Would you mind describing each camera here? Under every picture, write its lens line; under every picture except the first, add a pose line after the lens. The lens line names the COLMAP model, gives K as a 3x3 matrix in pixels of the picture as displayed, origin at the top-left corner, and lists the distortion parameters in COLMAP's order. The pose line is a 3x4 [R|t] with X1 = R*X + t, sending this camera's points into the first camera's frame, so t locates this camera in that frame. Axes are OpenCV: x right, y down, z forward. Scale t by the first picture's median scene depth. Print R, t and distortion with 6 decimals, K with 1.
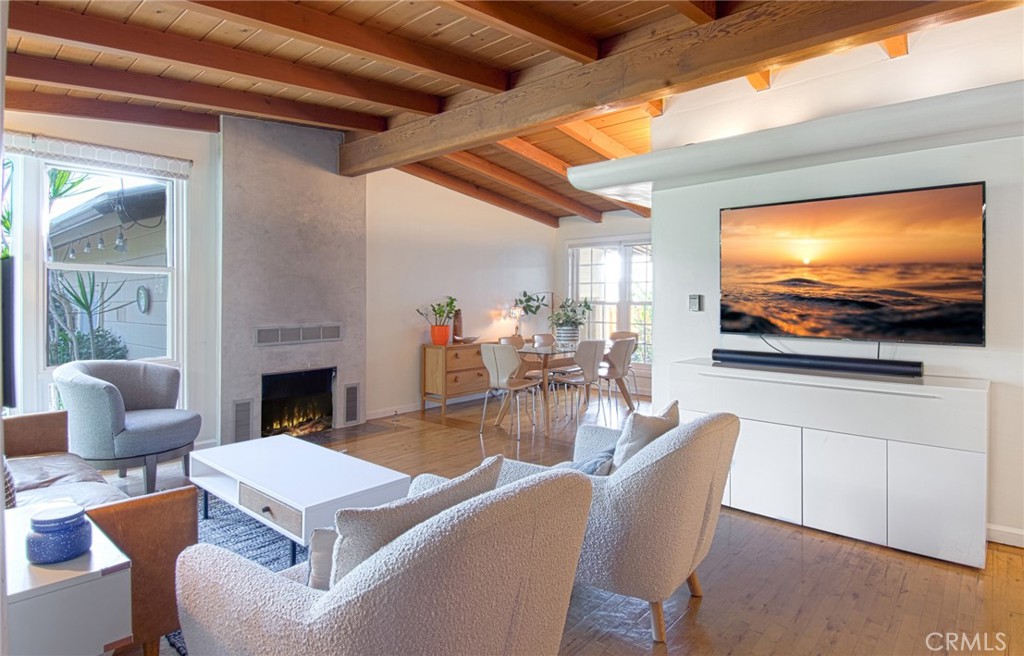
lens RADIAL K [[542.2, 0, 521.0], [0, 542.2, 295.3], [0, 0, 1]] dist [0.049794, -0.061355]
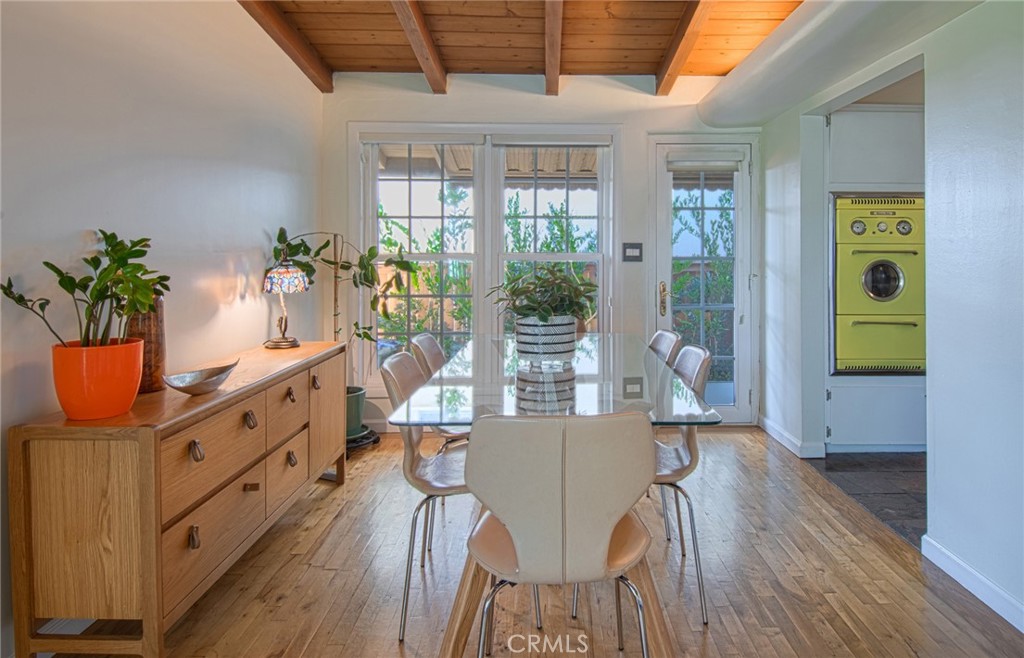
lens RADIAL K [[591.2, 0, 512.0], [0, 591.2, 254.8], [0, 0, 1]] dist [0.000694, 0.000183]
pose [[0.739784, 0.002682, 0.672839, -0.231612], [-0.004293, 0.999991, 0.000733, 0.015900], [-0.672831, -0.003431, 0.739788, 0.791253]]
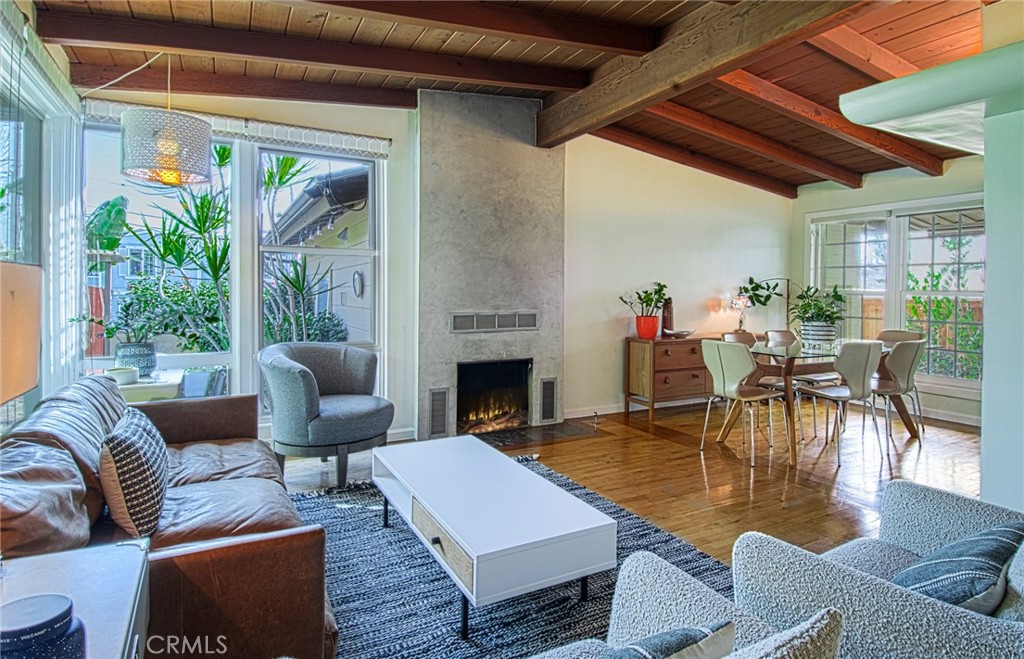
lens RADIAL K [[542.2, 0, 521.0], [0, 542.2, 296.8], [0, 0, 1]] dist [0.049794, -0.061355]
pose [[0.934394, 0.010023, -0.356100, -0.034474], [-0.003645, 0.999821, 0.018578, 0.011315], [0.356223, -0.016061, 0.934263, 0.148508]]
